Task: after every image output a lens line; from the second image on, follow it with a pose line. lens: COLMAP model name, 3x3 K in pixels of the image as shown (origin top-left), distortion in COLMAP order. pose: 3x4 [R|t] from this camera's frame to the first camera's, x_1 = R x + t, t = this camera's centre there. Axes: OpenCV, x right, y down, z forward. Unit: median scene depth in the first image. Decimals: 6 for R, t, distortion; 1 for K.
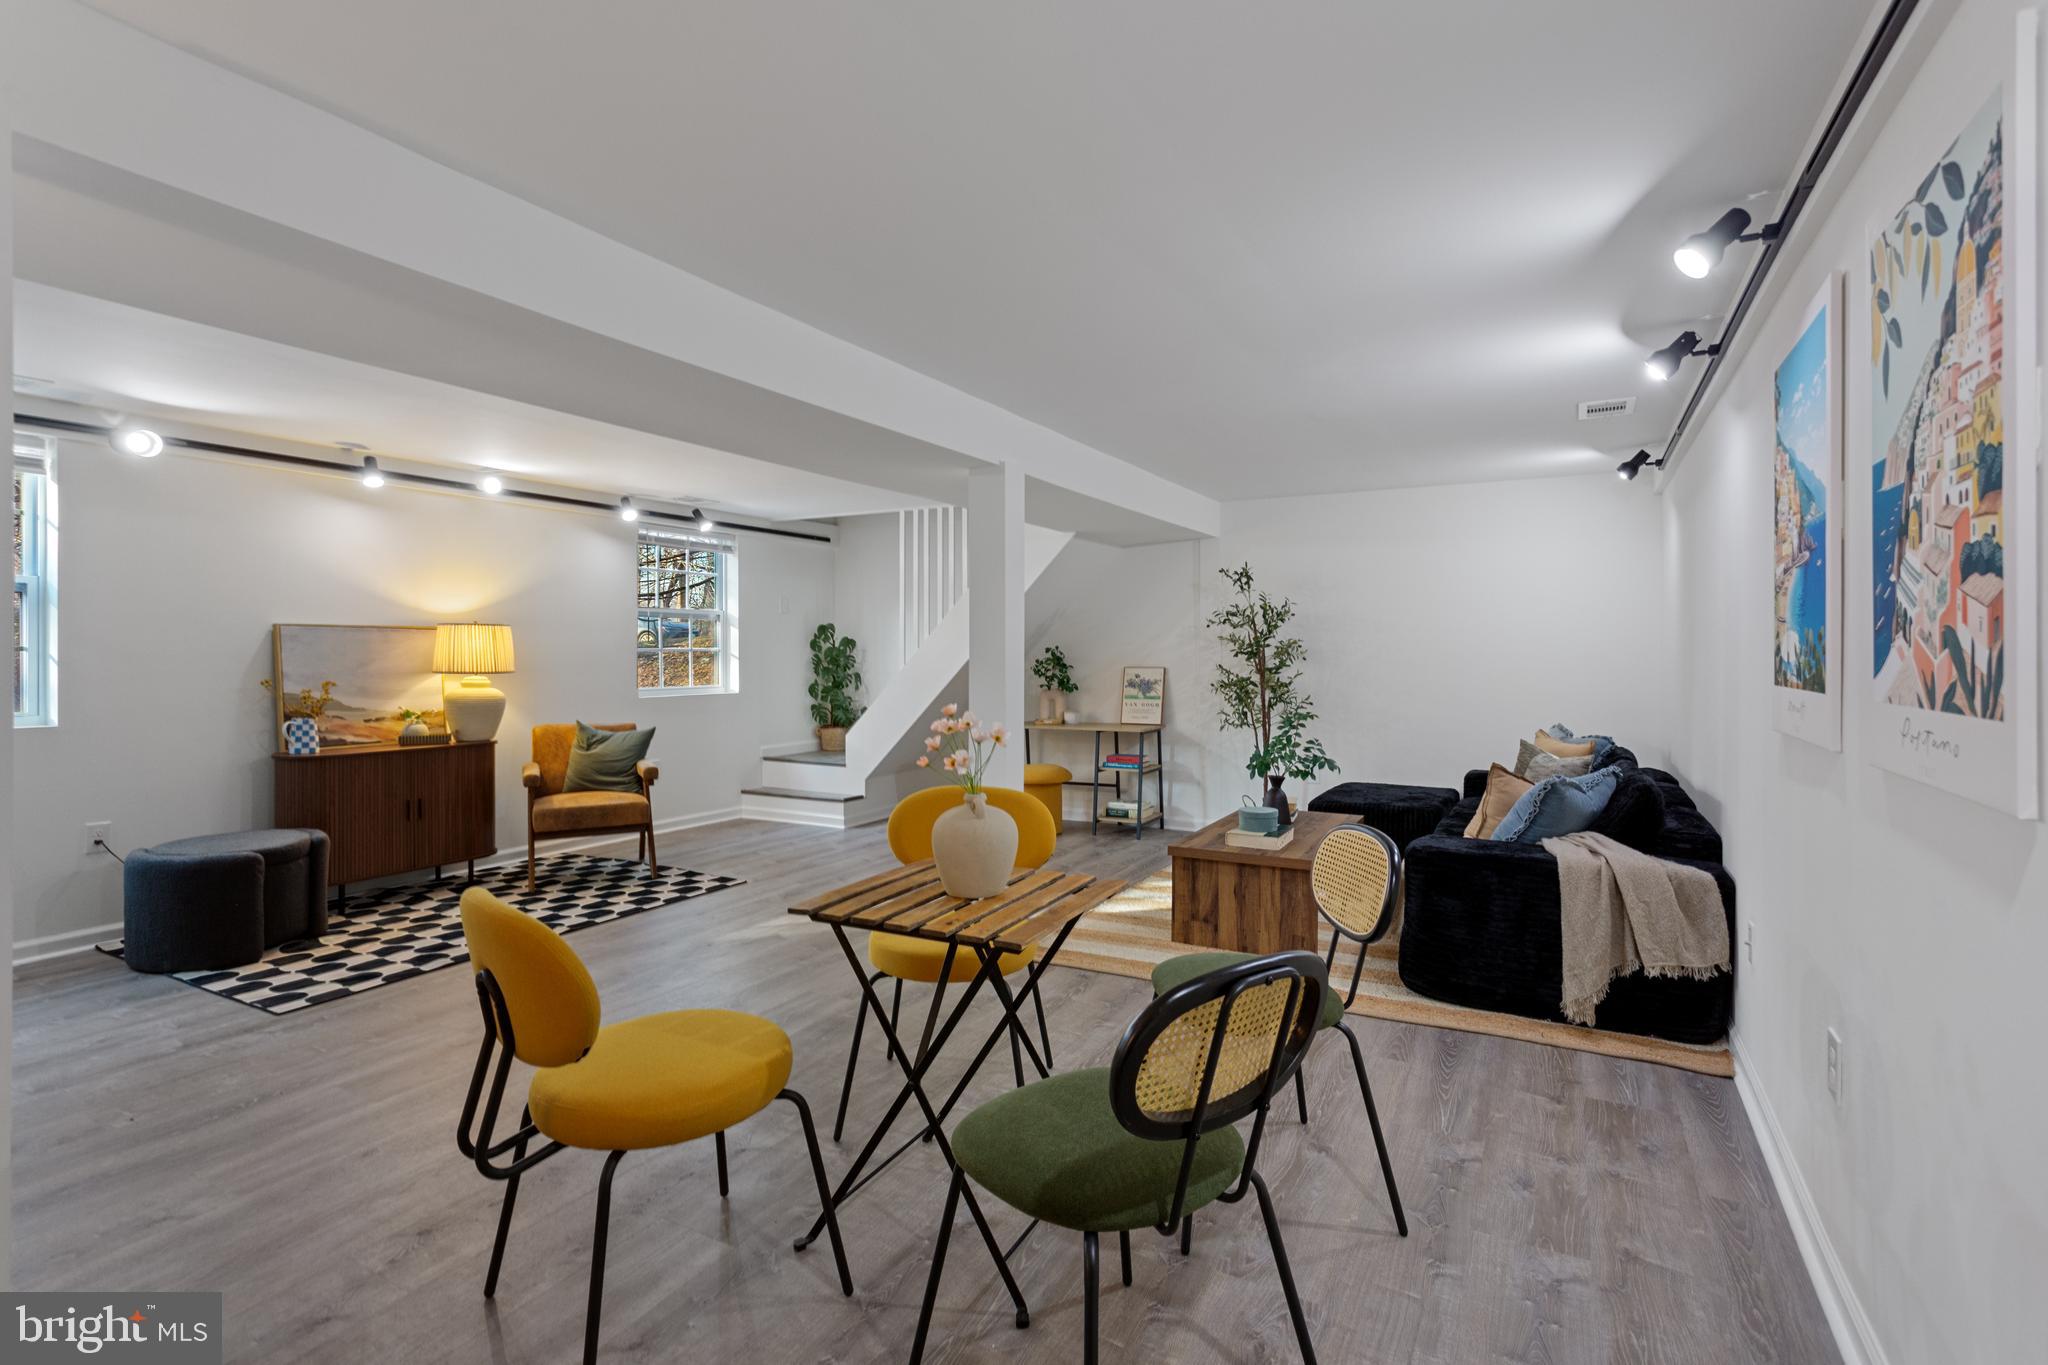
lens RADIAL K [[973.1, 0, 1032.7], [0, 973.1, 638.1], [0, 0, 1]] dist [0.004631, 0.001479]
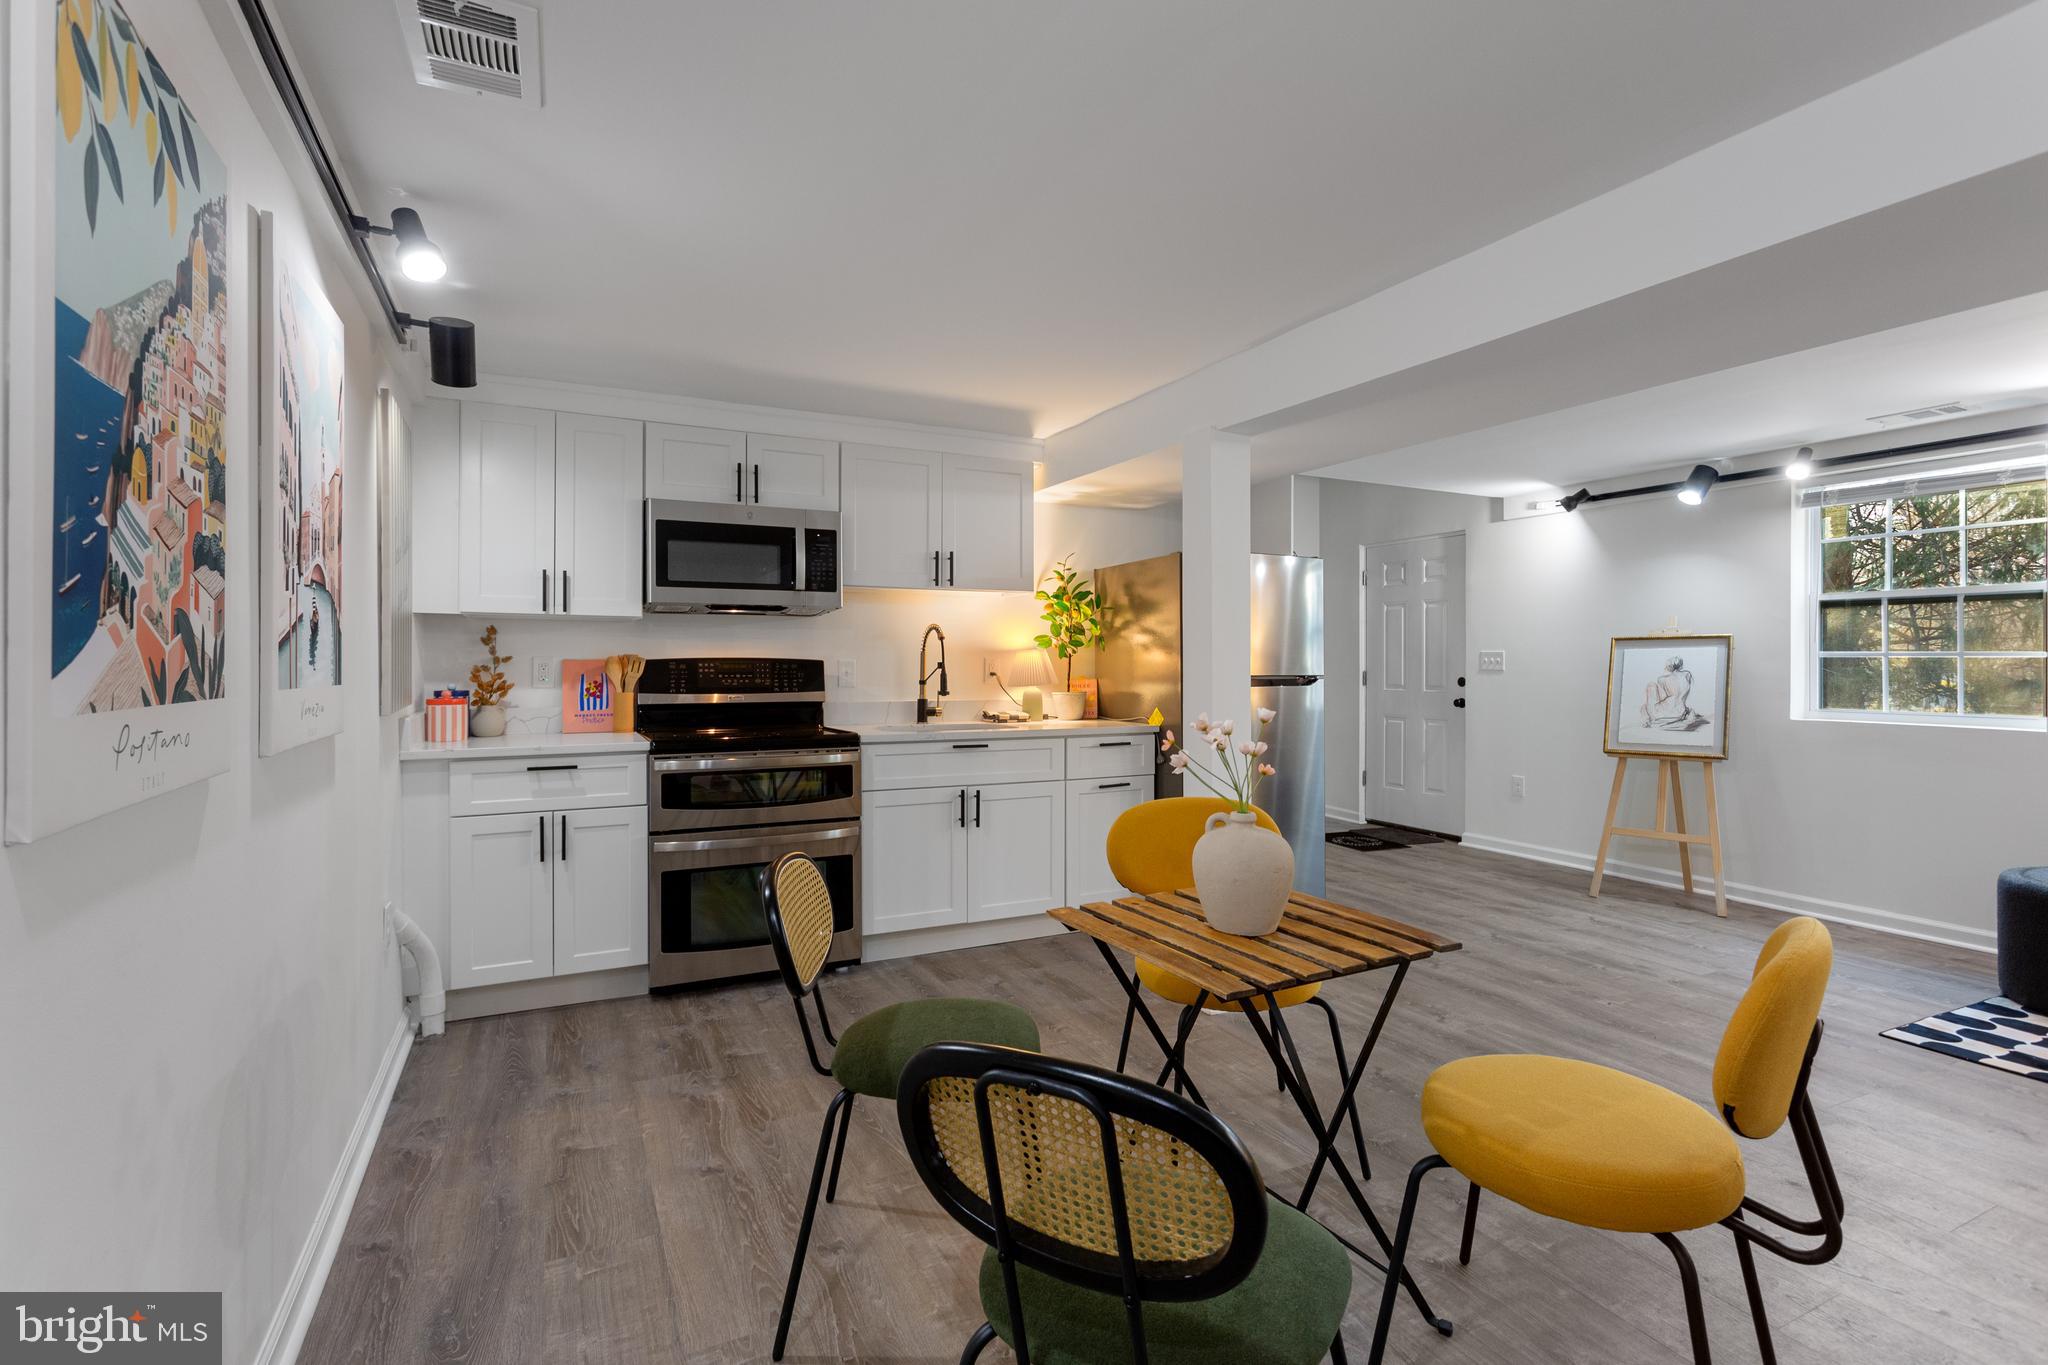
lens RADIAL K [[973.1, 0, 1026.0], [0, 973.1, 663.9], [0, 0, 1]] dist [0.004631, 0.001479]
pose [[-0.572527, 0.001240, -0.819885, 0.325132], [0.009172, 0.999946, -0.004892, 0.013459], [0.819835, -0.010321, -0.572507, 0.575702]]
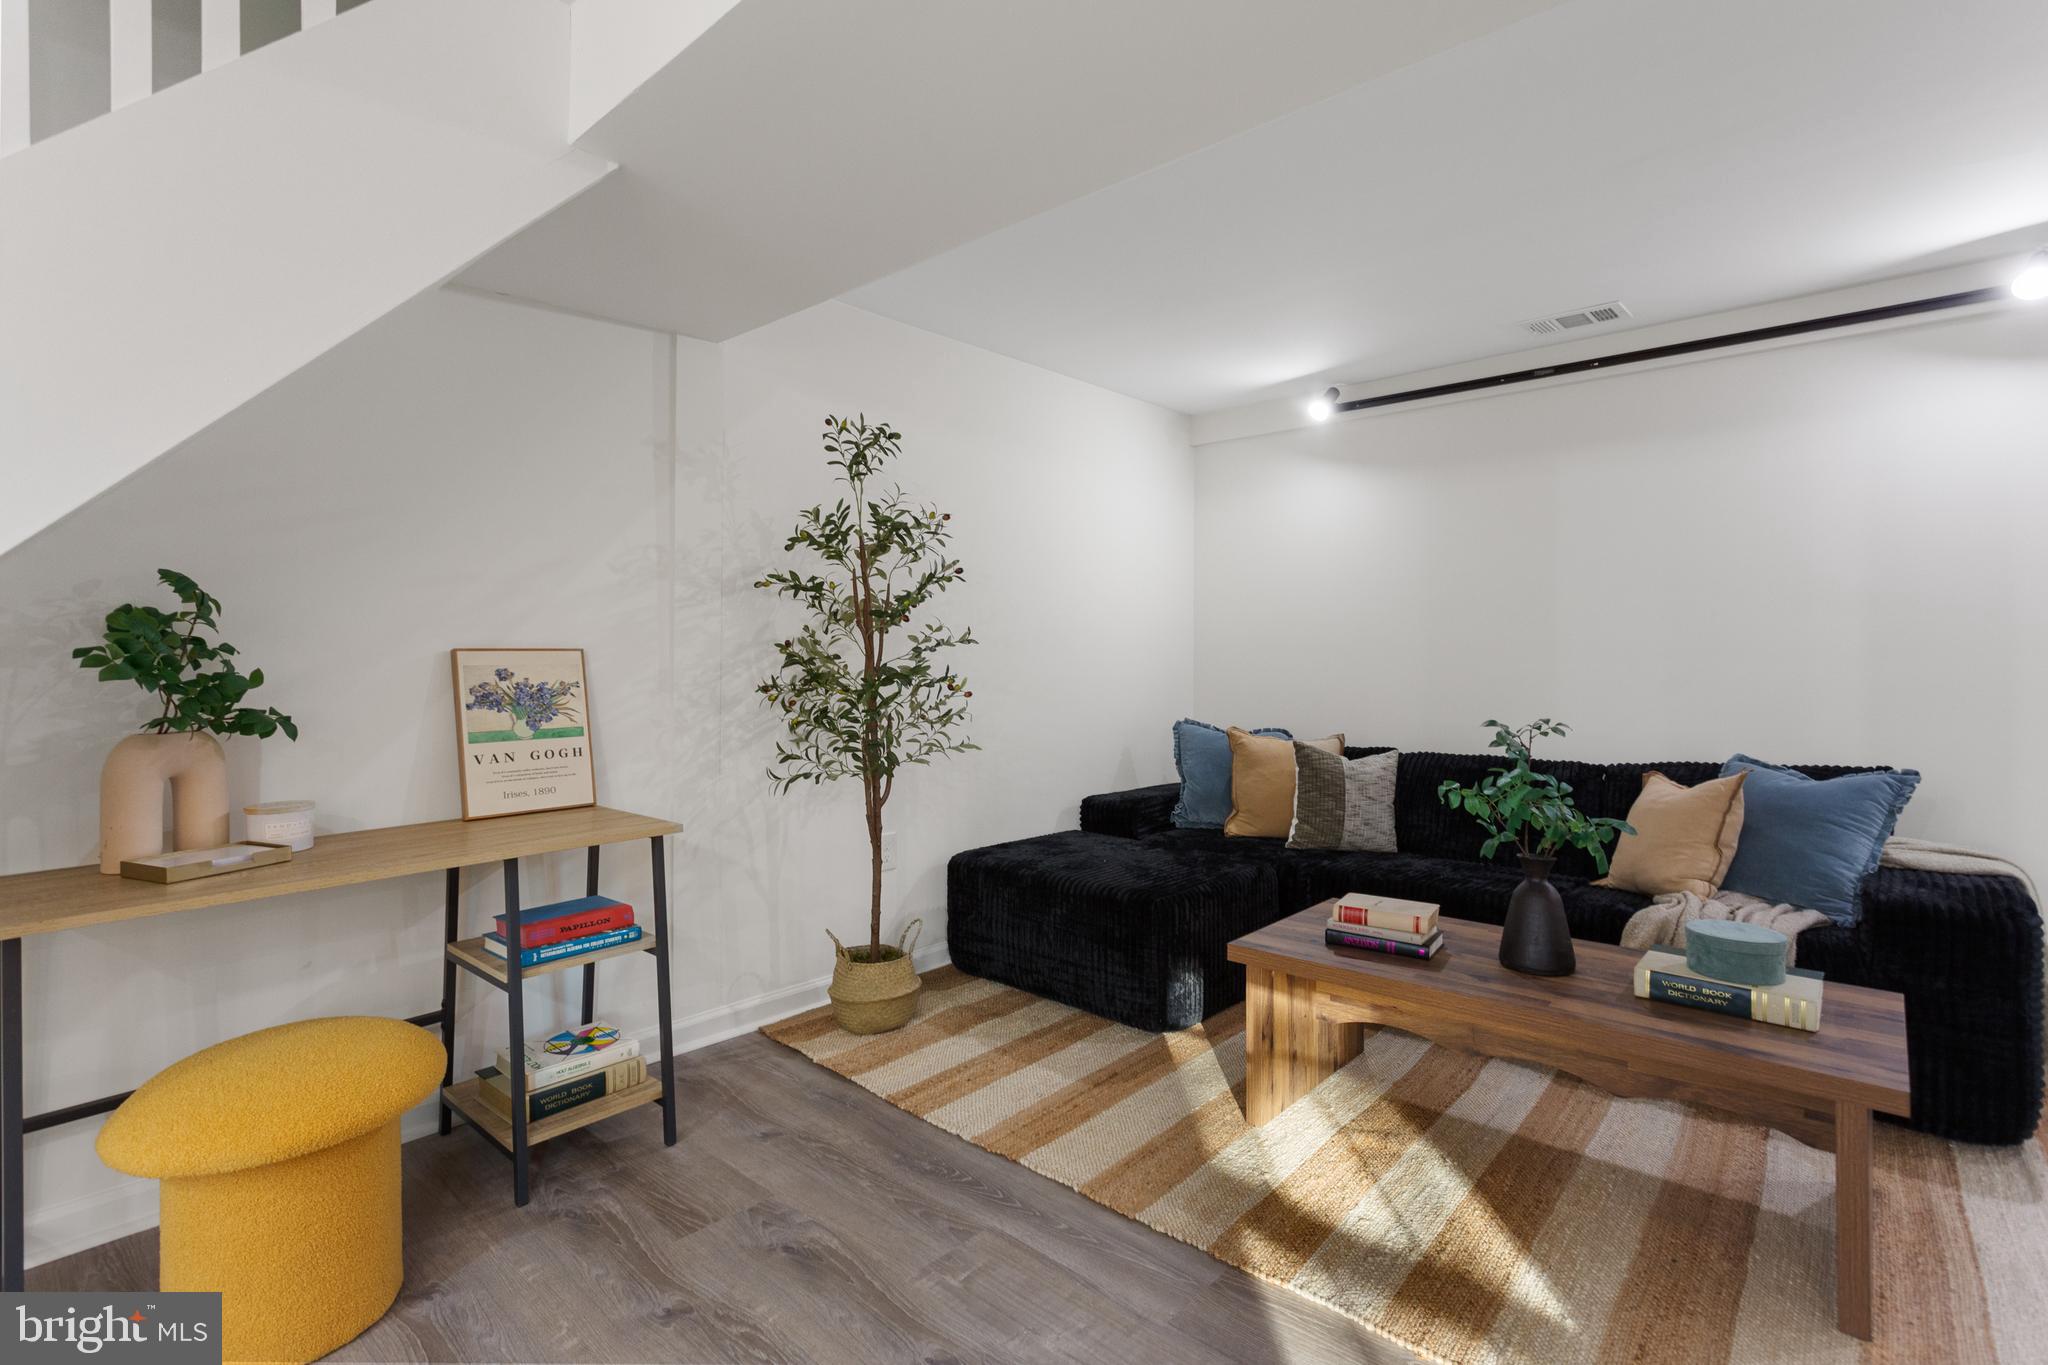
lens RADIAL K [[973.1, 0, 1025.1], [0, 973.1, 651.3], [0, 0, 1]] dist [0.004631, 0.001479]
pose [[0.236997, 0.002605, 0.971507, -0.252651], [-0.013758, 0.999905, 0.000675, 0.038476], [-0.971413, -0.013526, 0.237010, 1.014336]]
